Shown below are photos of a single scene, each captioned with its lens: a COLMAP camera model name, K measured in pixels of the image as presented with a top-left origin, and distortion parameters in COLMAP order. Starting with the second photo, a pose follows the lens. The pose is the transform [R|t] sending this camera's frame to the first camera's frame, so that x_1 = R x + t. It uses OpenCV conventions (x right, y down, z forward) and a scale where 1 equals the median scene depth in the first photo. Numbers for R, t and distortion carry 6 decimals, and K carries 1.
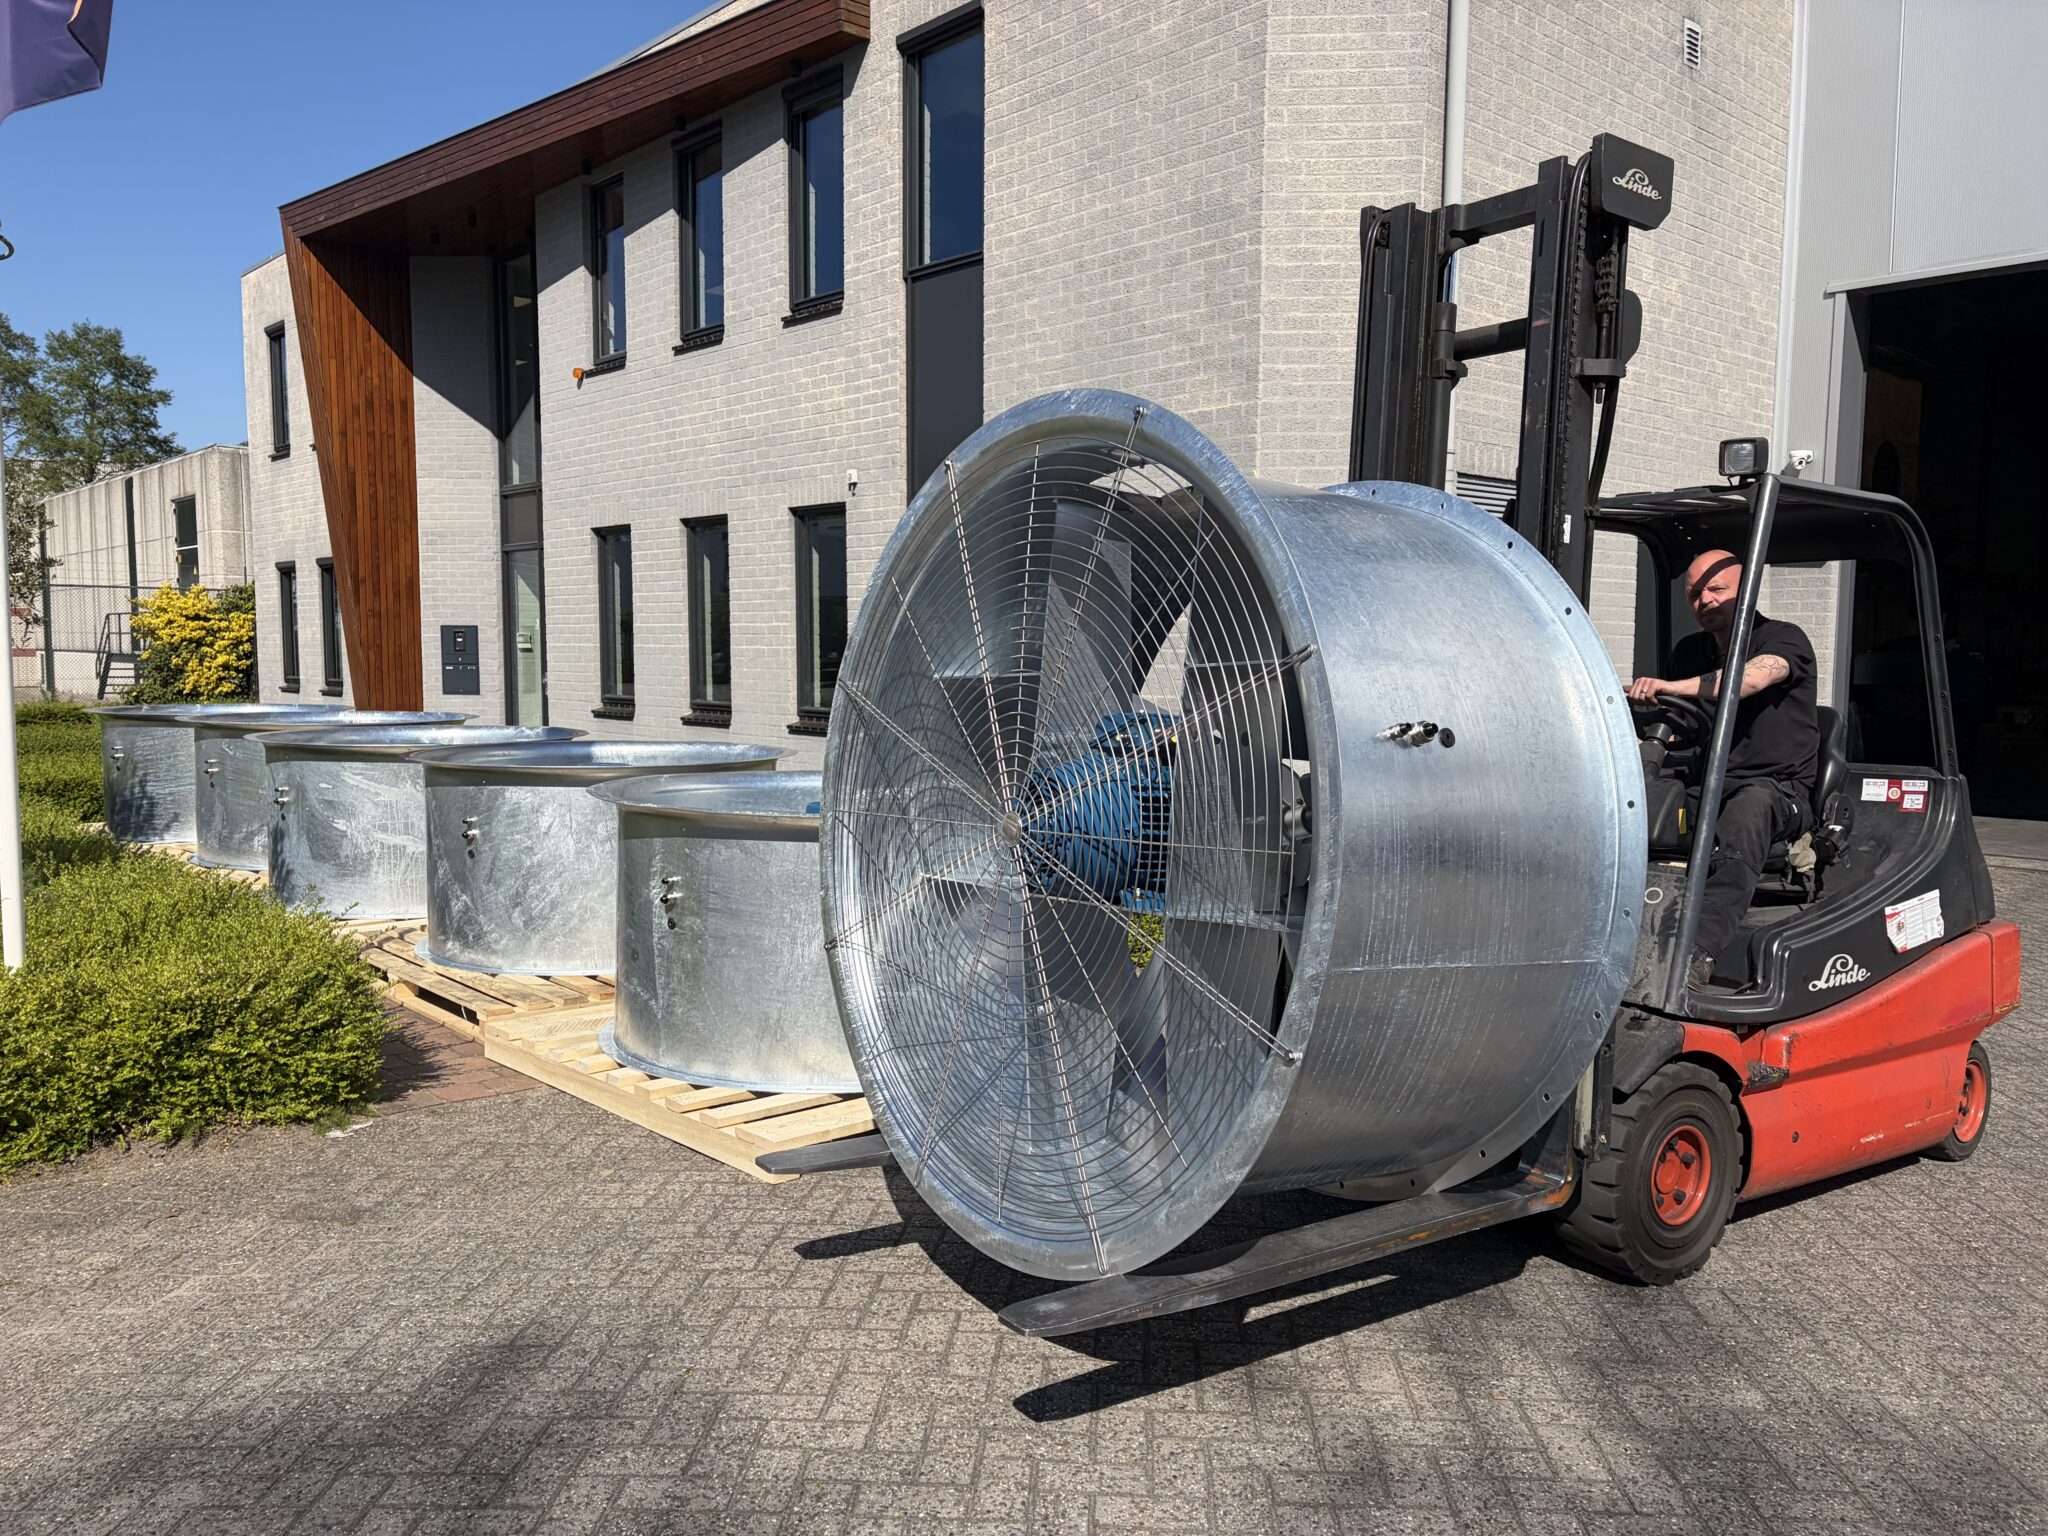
lens RADIAL K [[1543.8, 0, 1011.8], [0, 1543.8, 774.1], [0, 0, 1]] dist [0.054451, -0.050115]
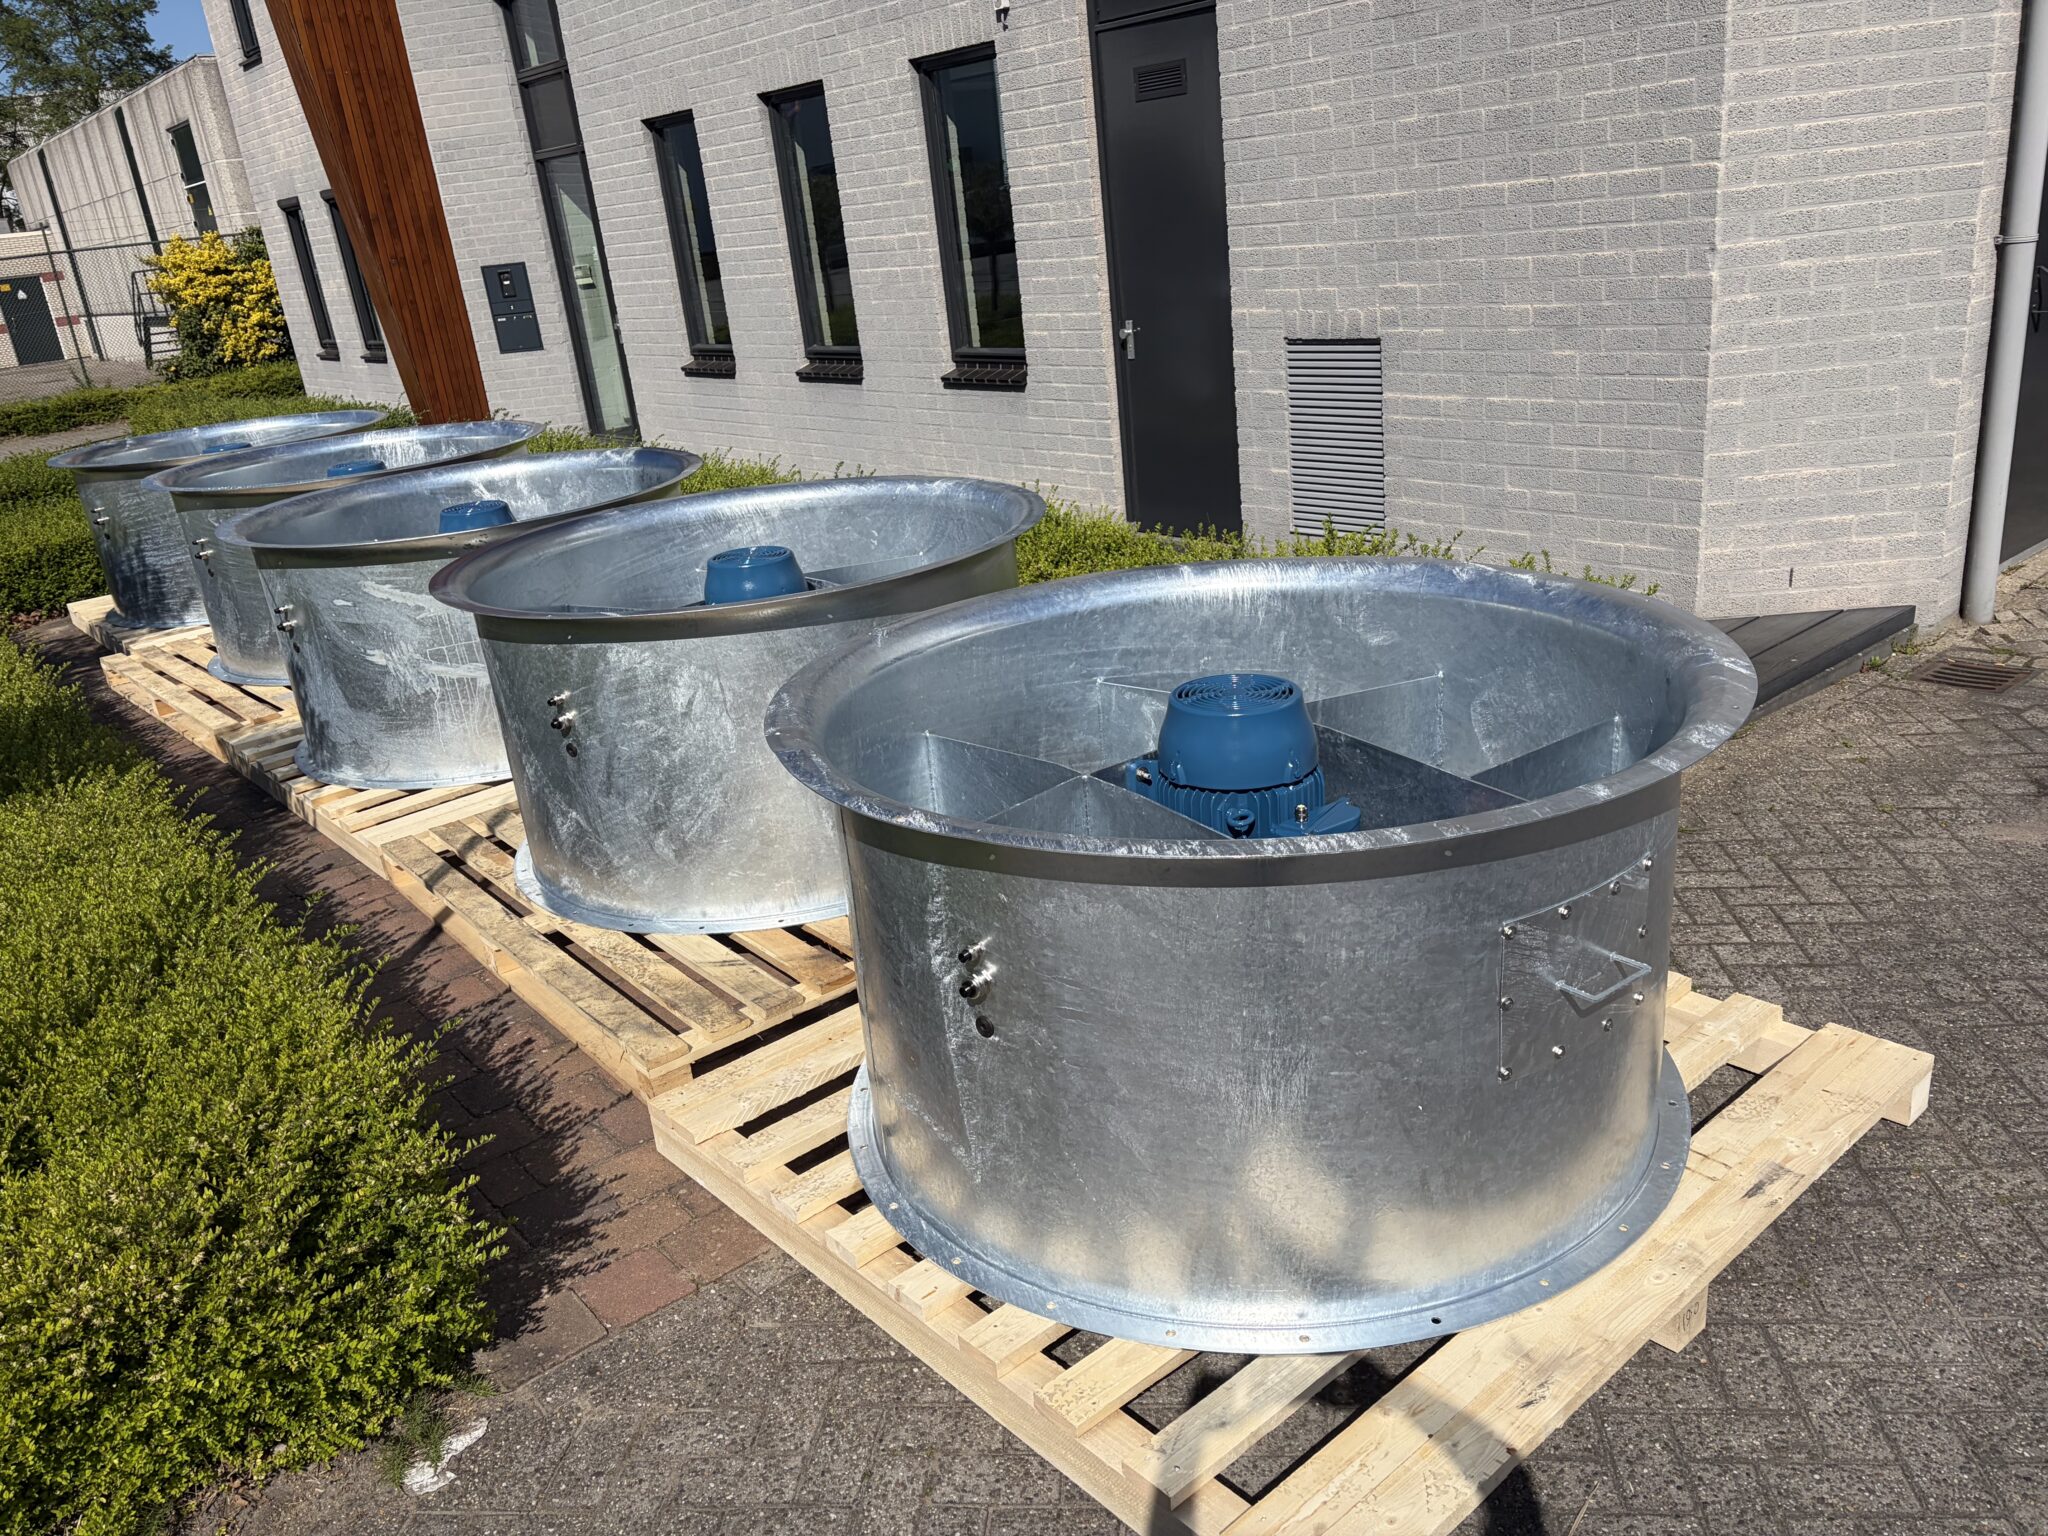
lens RADIAL K [[1543.8, 0, 1015.9], [0, 1543.8, 778.7], [0, 0, 1]] dist [0.054451, -0.050115]
pose [[0.992930, -0.087856, -0.079826, -0.125516], [0.106611, 0.955739, 0.274219, -0.089343], [0.052201, -0.280791, 0.958348, 0.419564]]
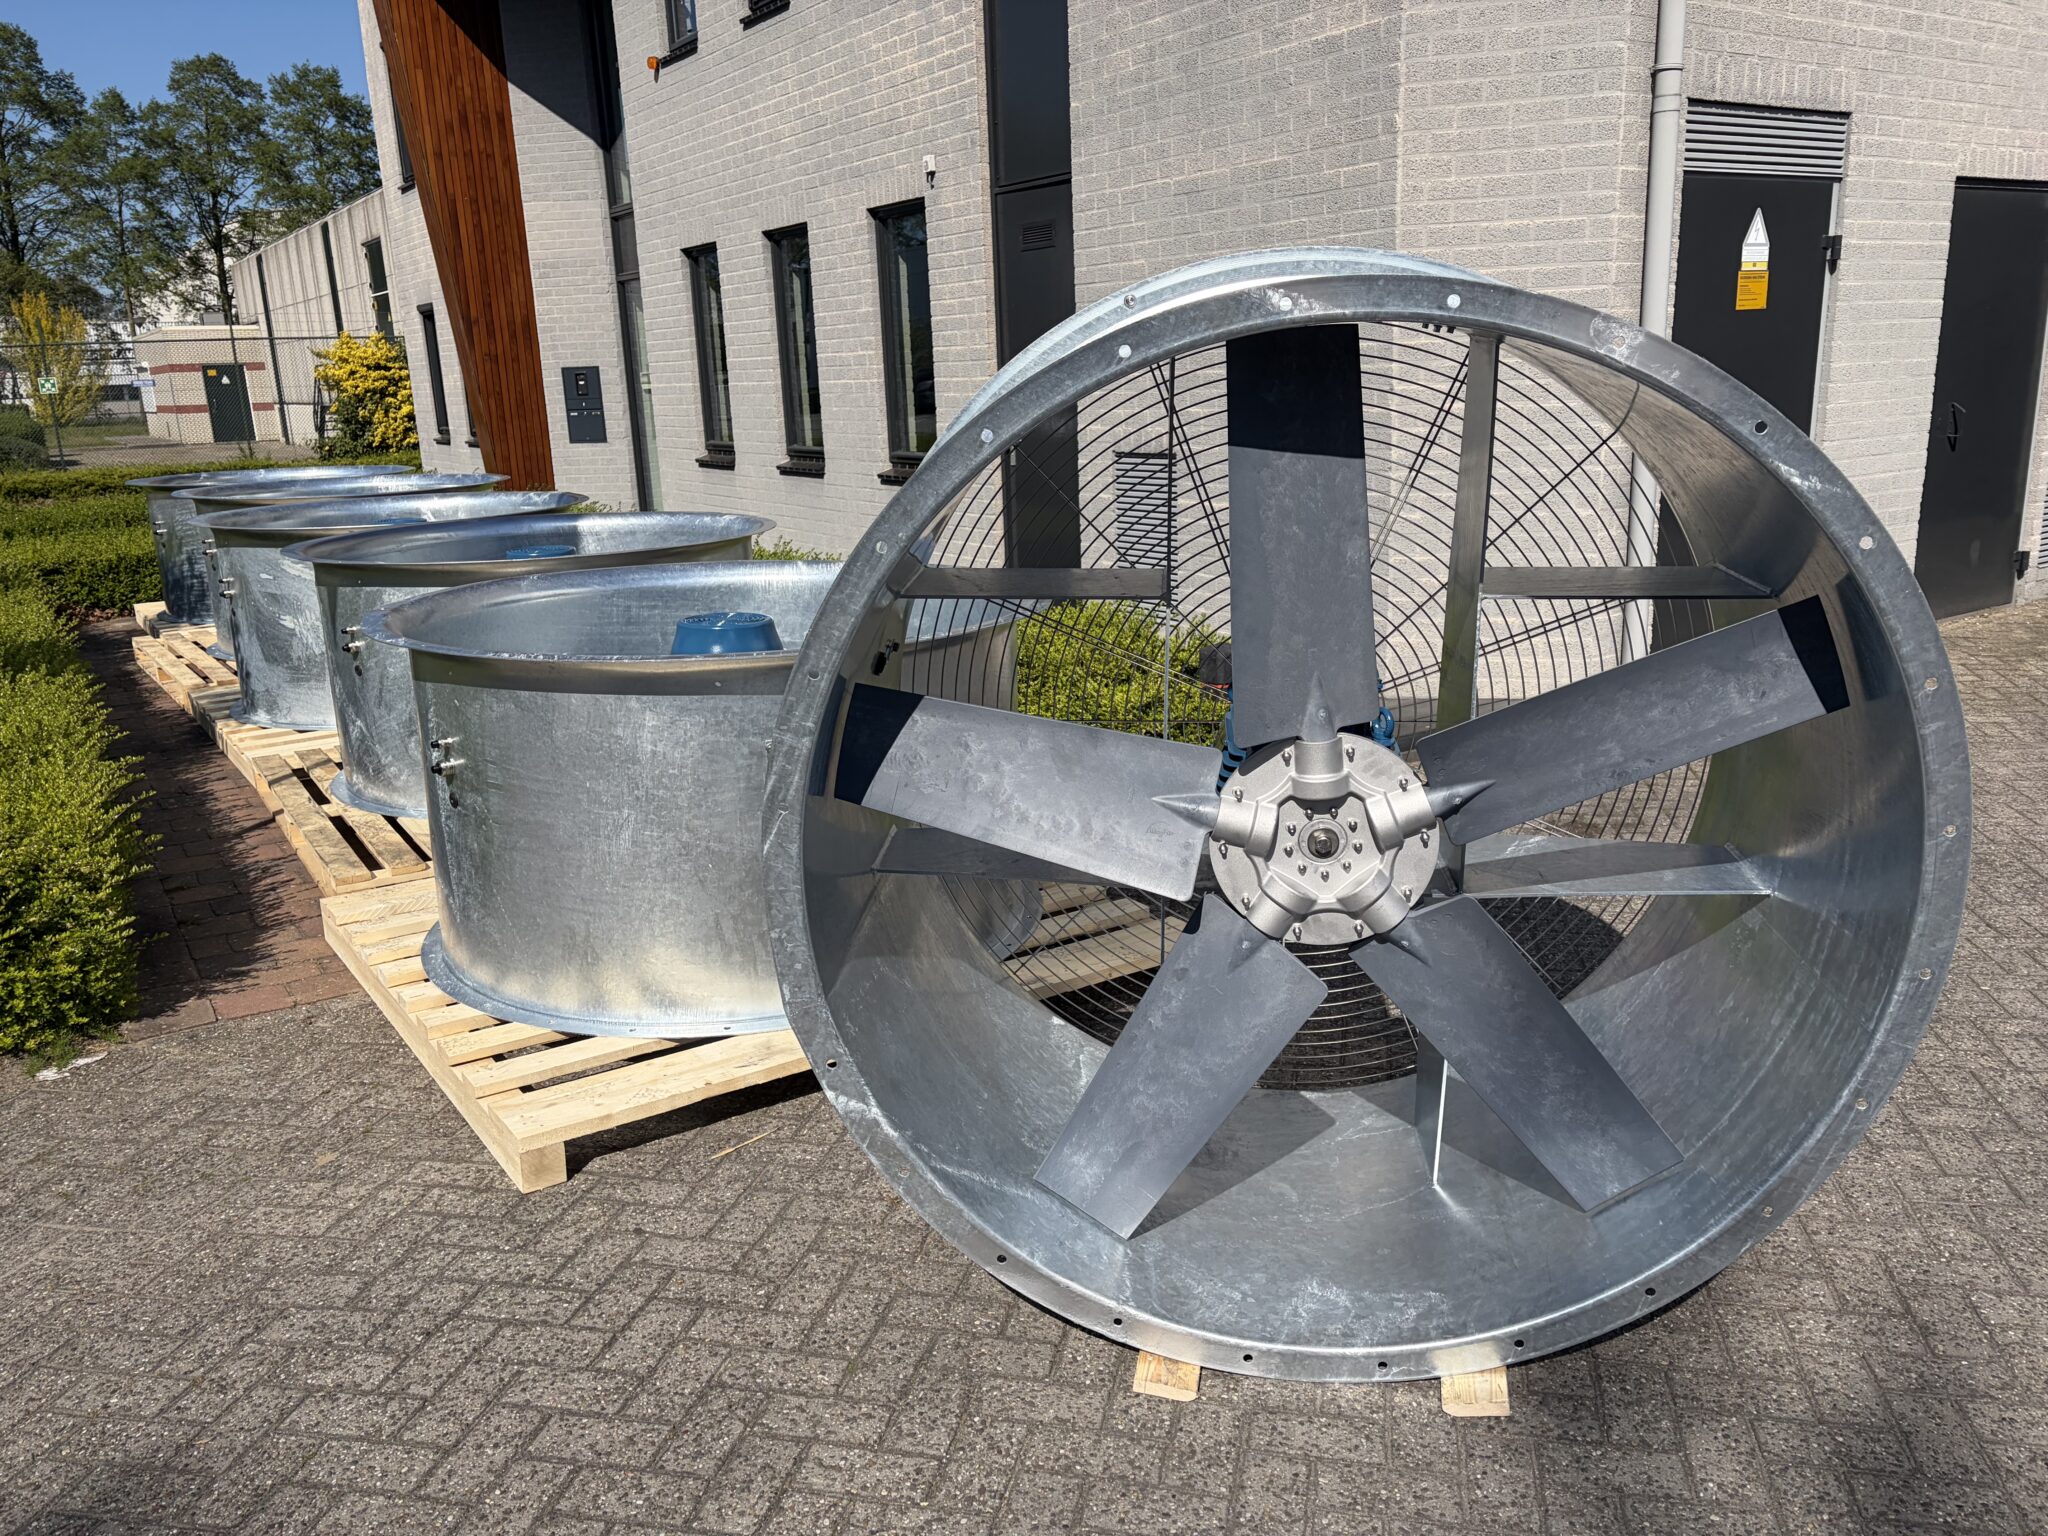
lens RADIAL K [[1543.8, 0, 1012.6], [0, 1543.8, 767.7], [0, 0, 1]] dist [0.054451, -0.050115]
pose [[0.987860, -0.003054, -0.155320, 0.118714], [0.029803, 0.984961, 0.170188, -0.027345], [0.152464, -0.172751, 0.973094, 0.253388]]
